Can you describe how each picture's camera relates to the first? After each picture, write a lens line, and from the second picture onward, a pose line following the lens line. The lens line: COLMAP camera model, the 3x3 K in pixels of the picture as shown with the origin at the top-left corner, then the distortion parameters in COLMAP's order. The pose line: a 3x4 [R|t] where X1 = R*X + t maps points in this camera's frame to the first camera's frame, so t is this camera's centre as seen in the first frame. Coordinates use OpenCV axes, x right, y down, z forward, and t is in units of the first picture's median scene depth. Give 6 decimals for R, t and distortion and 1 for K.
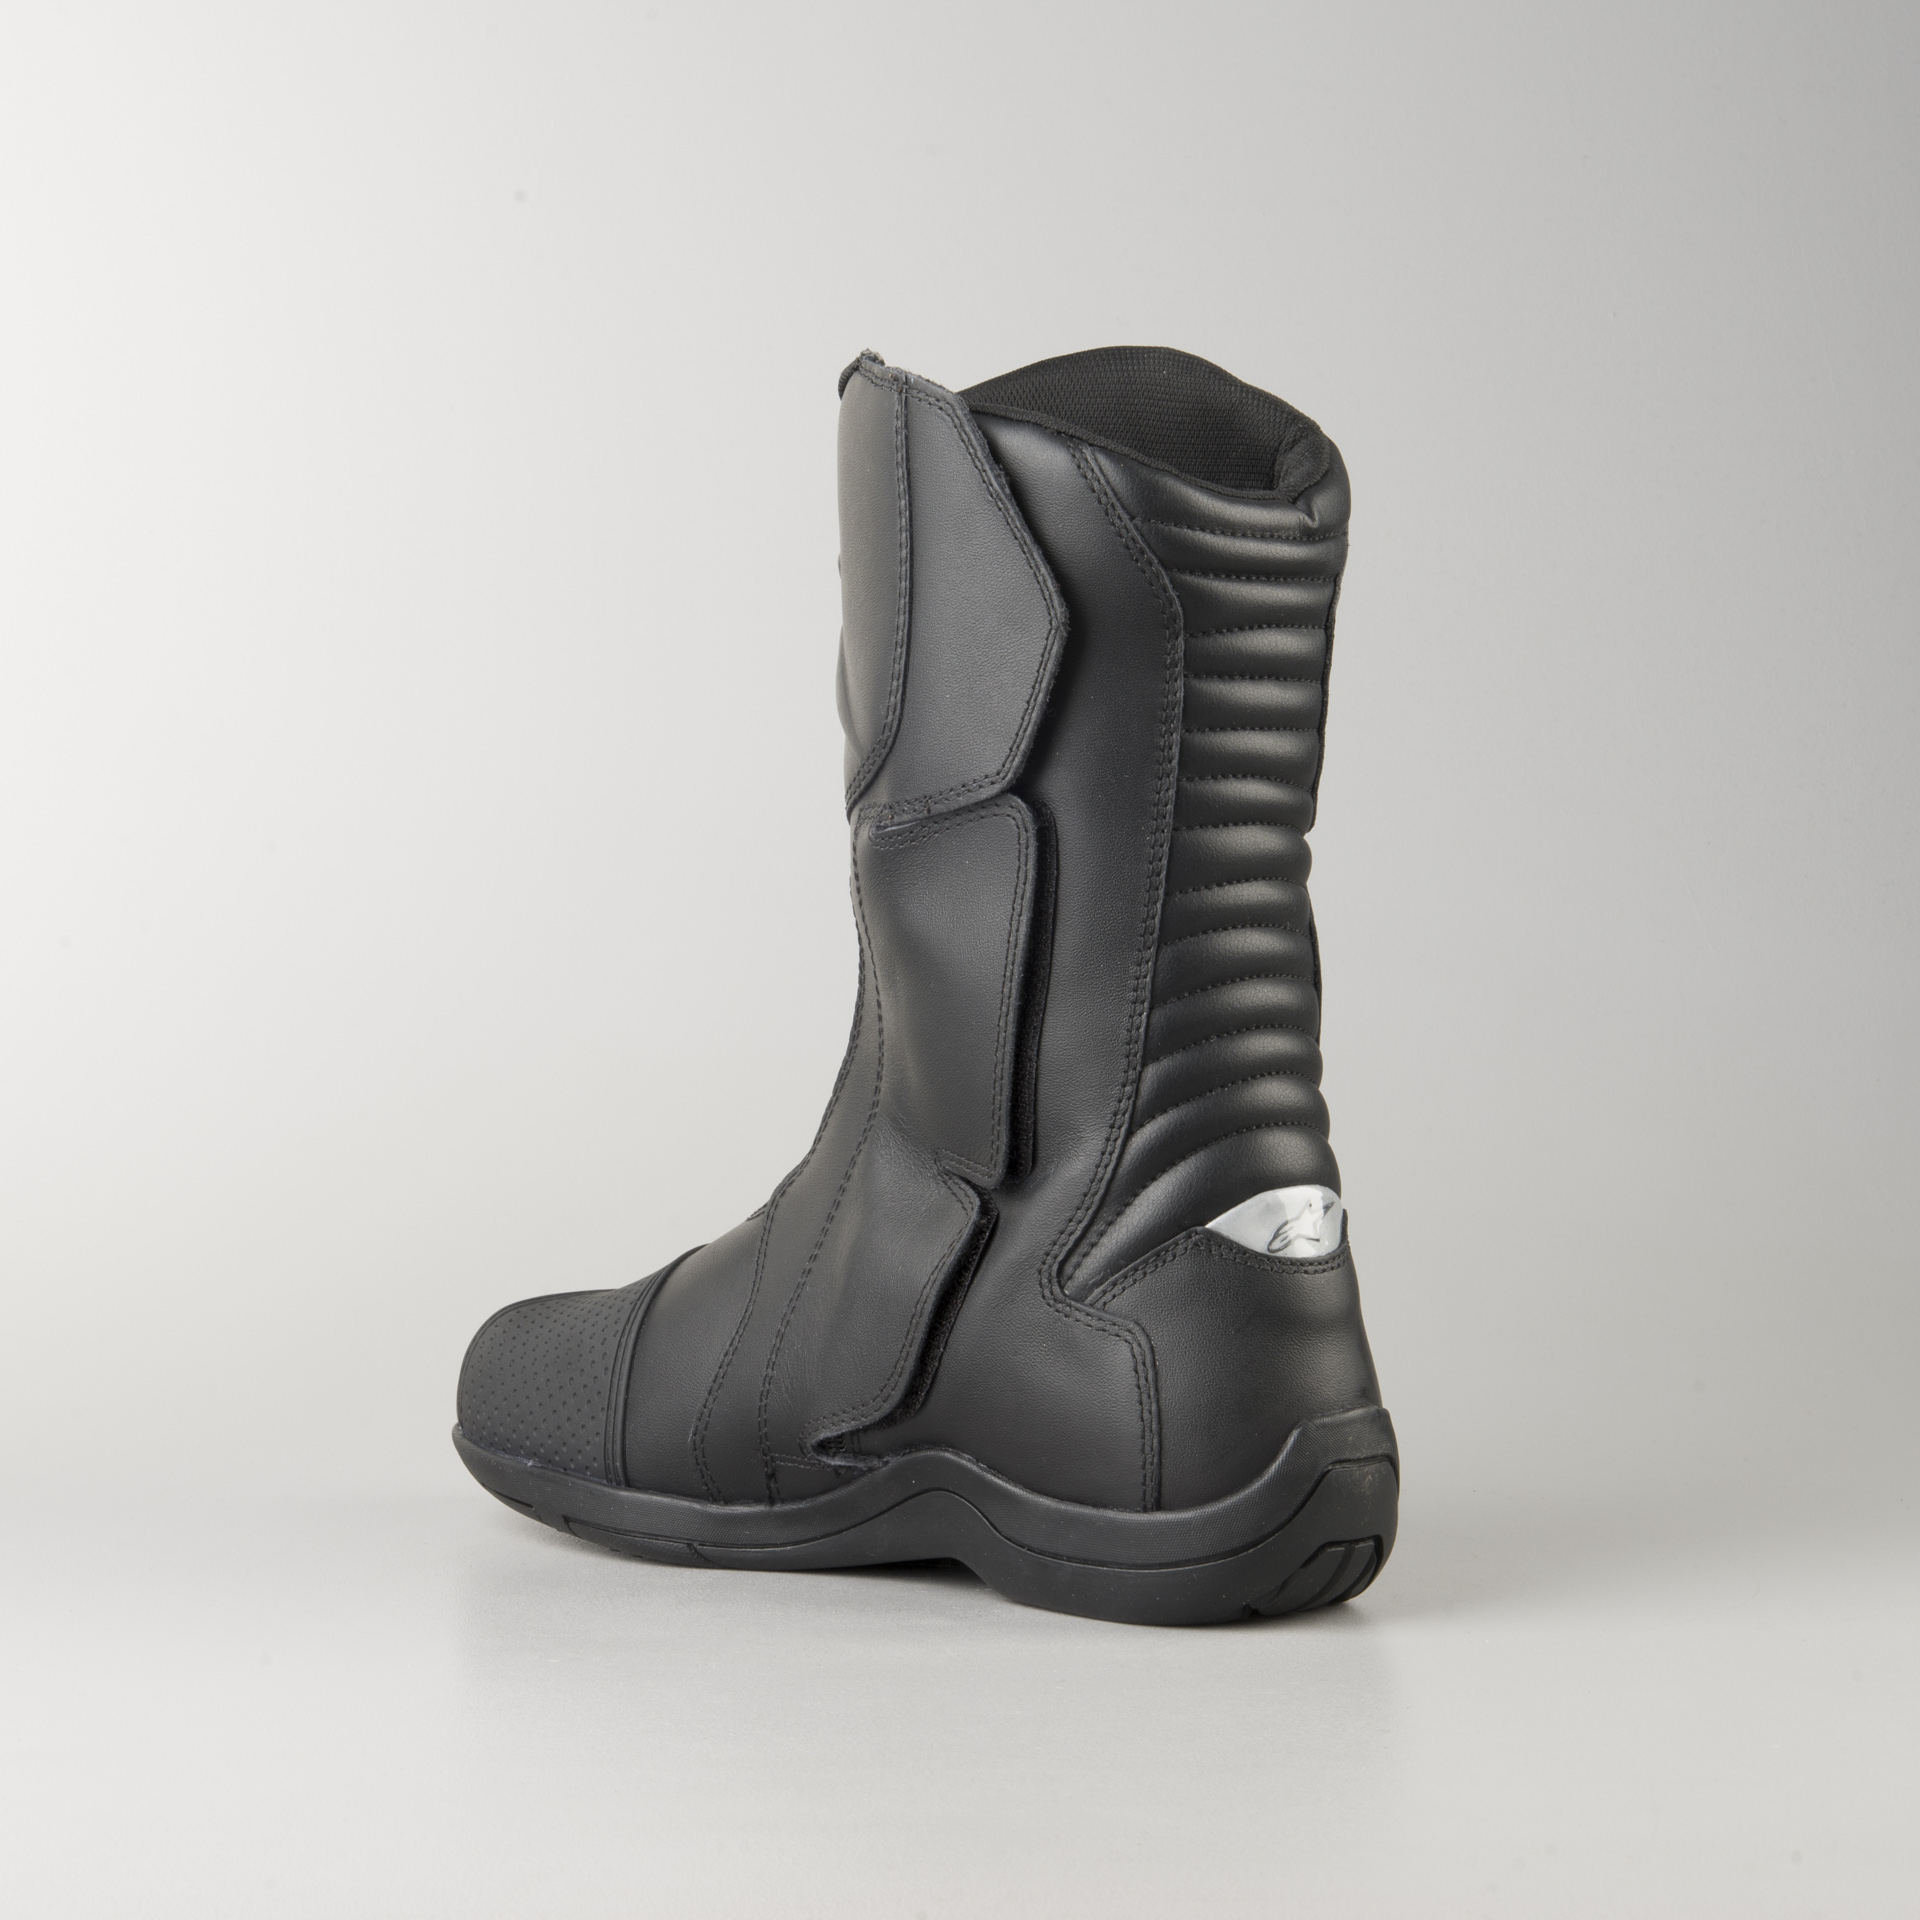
lens RADIAL K [[5733.4, 0, 959.3], [0, 5733.4, 955.4], [0, 0, 1]] dist [-0.139211, 0.000000]
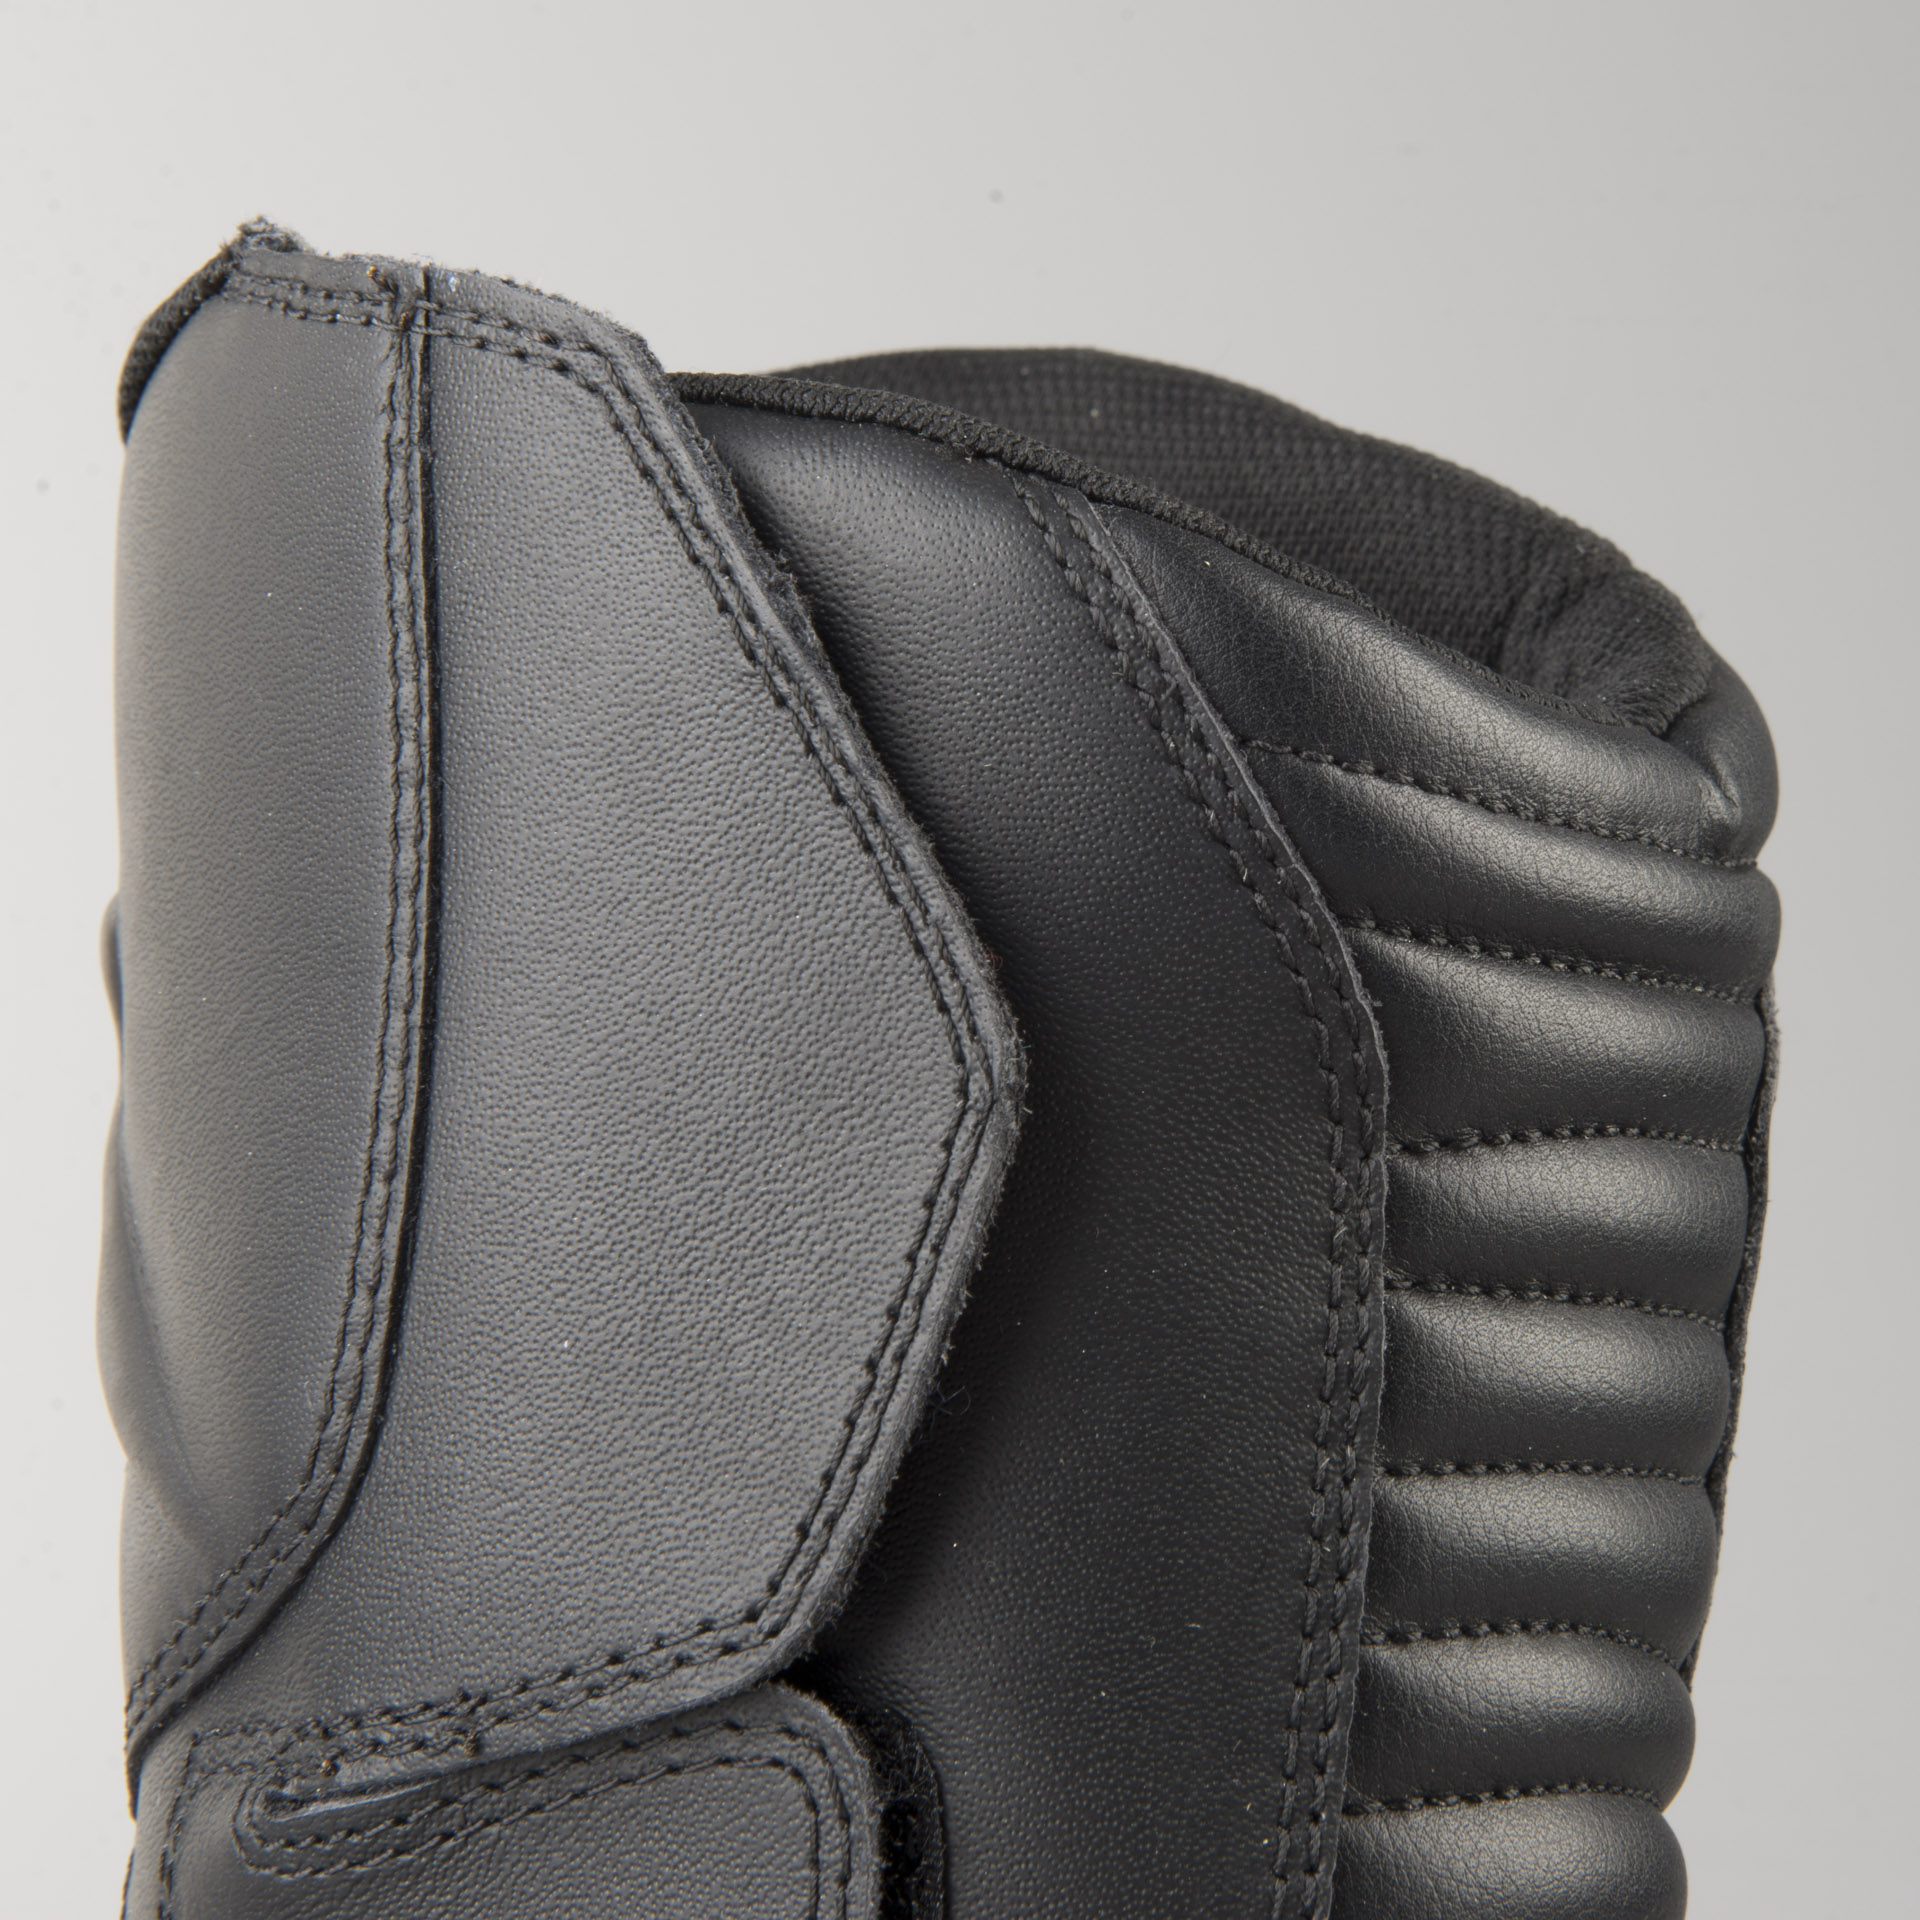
lens RADIAL K [[4989.2, 0, 967.4], [0, 4989.2, 968.4], [0, 0, 1]] dist [0.131920, 0.000000]
pose [[0.961015, 0.038740, 0.273767, -0.052478], [0.005684, 0.987159, -0.159641, -0.023616], [-0.276436, 0.154973, 0.948455, 0.752791]]
